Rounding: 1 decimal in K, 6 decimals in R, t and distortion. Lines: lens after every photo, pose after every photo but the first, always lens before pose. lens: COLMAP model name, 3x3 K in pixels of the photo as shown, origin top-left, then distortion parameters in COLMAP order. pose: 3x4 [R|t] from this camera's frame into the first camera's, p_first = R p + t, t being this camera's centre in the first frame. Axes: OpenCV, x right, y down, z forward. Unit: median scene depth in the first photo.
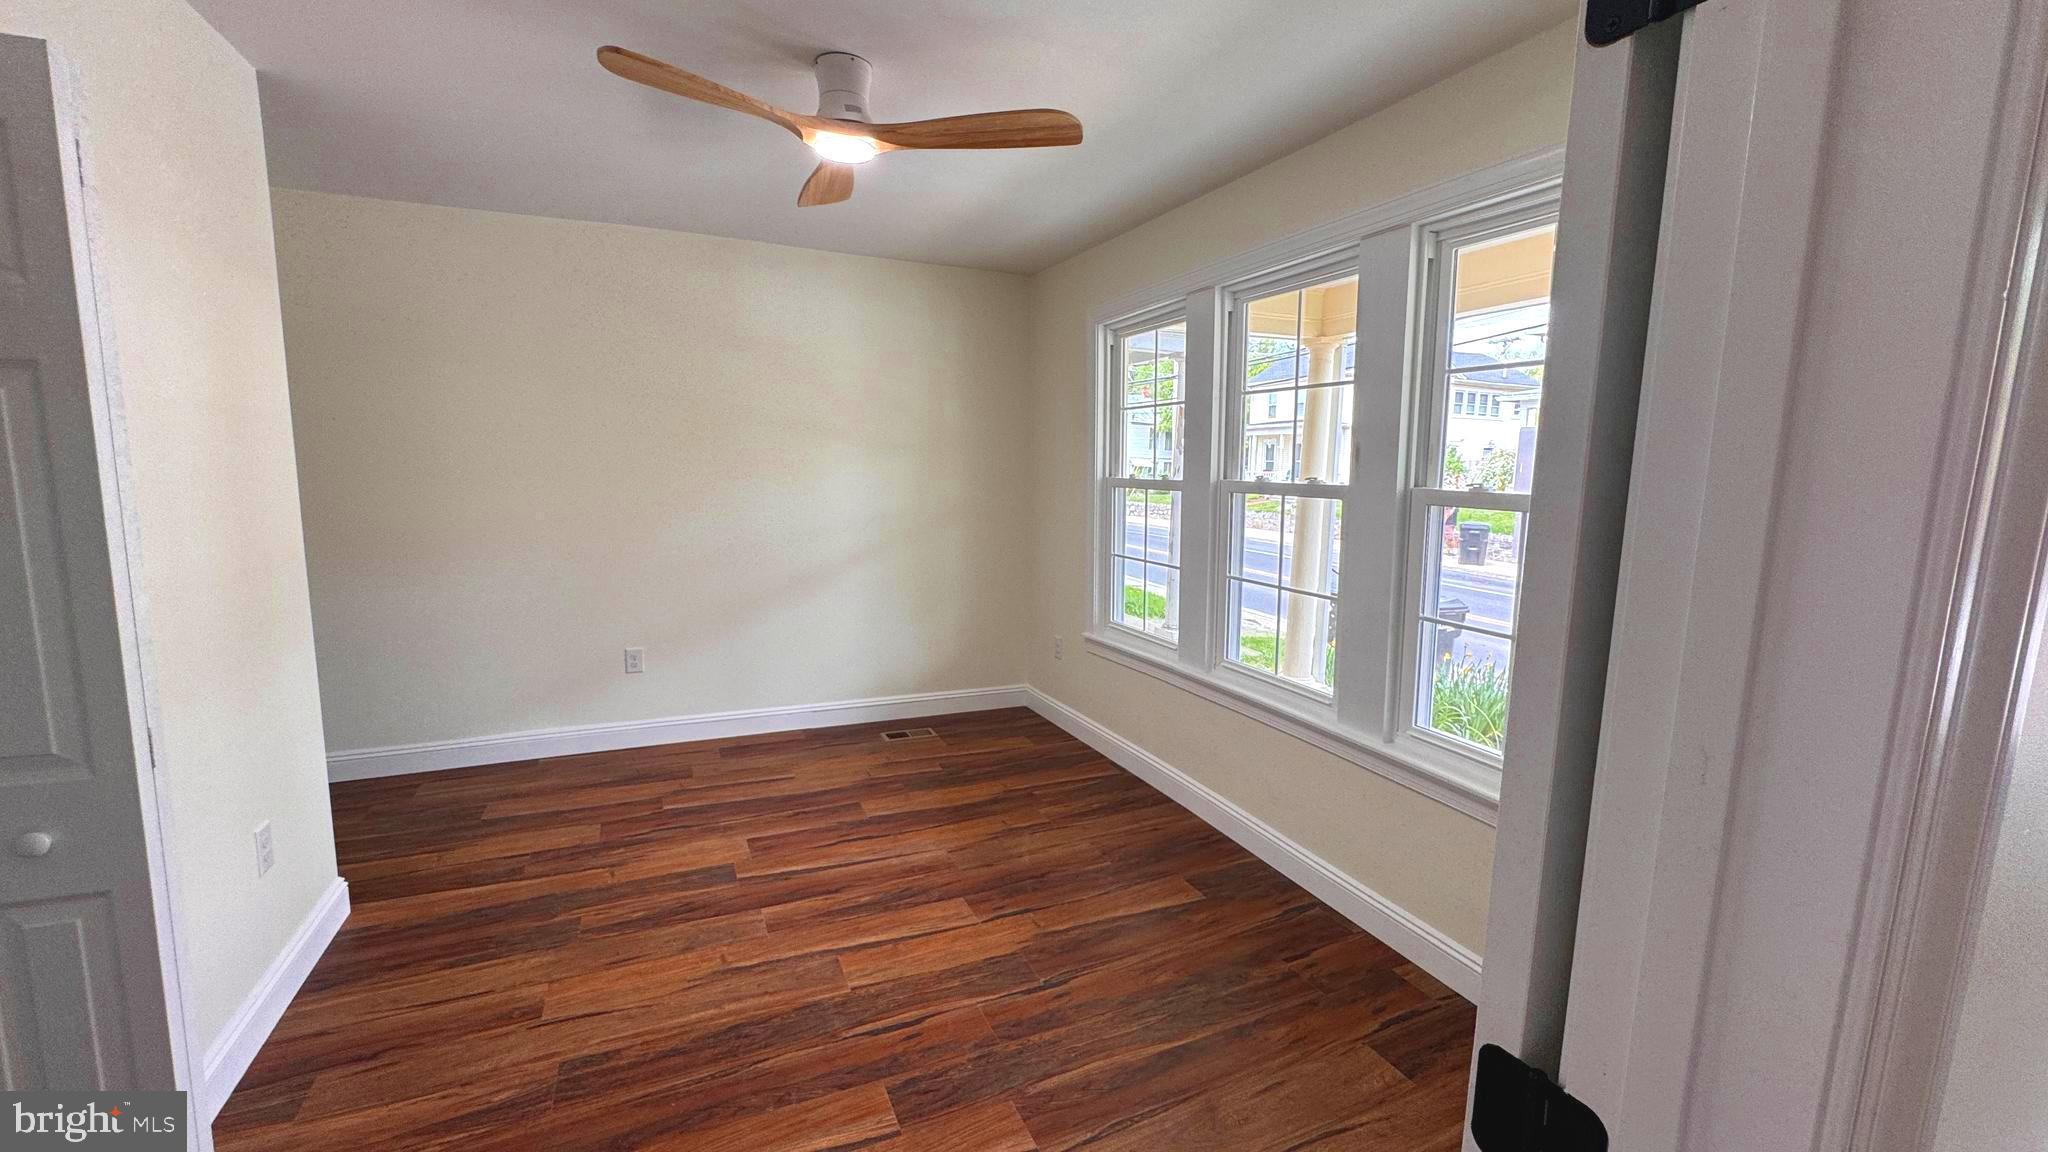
lens RADIAL K [[819.5, 0, 1022.7], [0, 819.5, 573.2], [0, 0, 1]] dist [-0.003110, -0.000147]
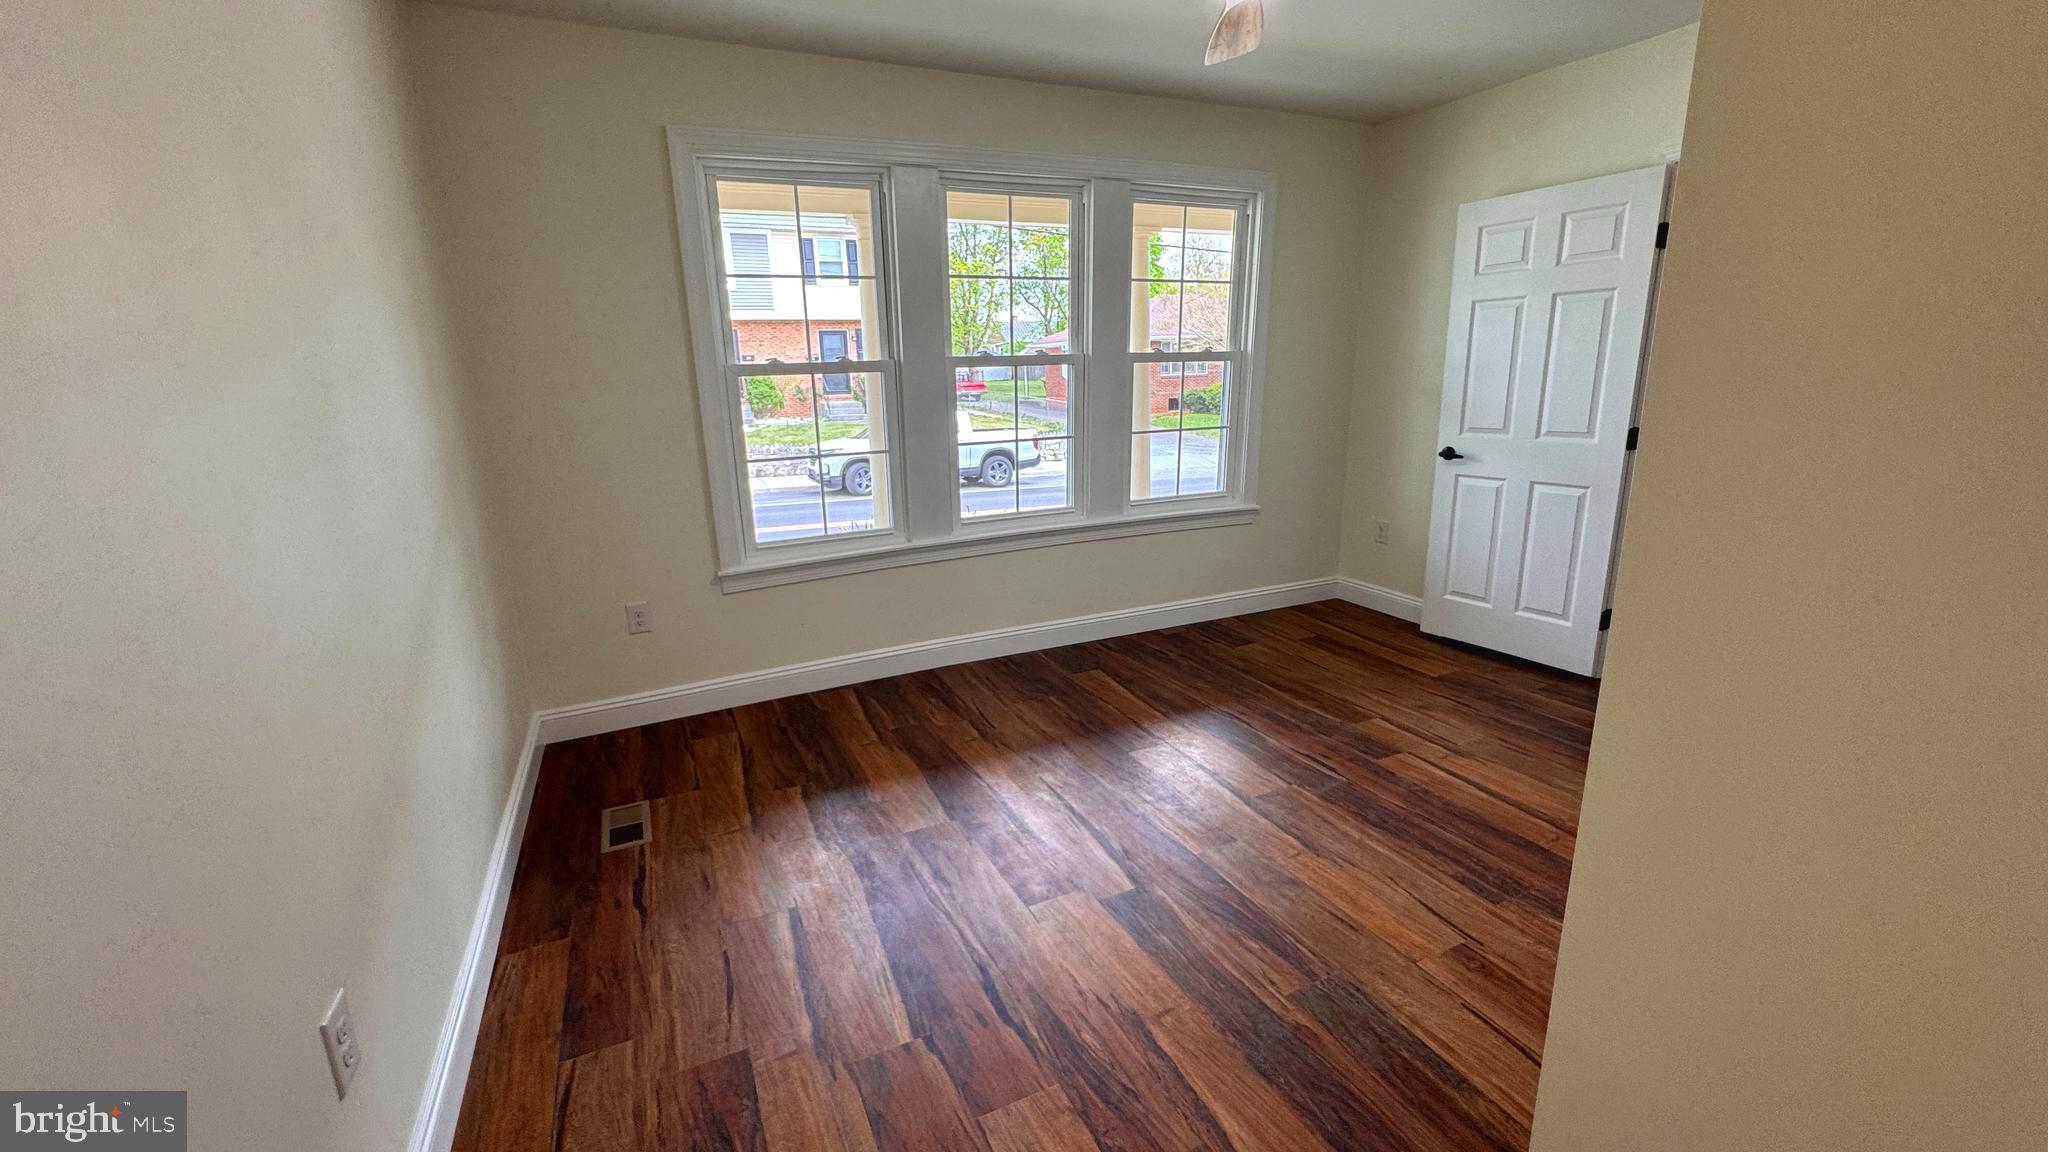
lens RADIAL K [[819.5, 0, 1022.7], [0, 819.5, 573.2], [0, 0, 1]] dist [-0.003110, -0.000147]
pose [[-0.019946, -0.259774, 0.965463, -1.027045], [0.161321, 0.952166, 0.259529, -0.122684], [-0.986700, 0.160926, 0.022915, 1.062837]]
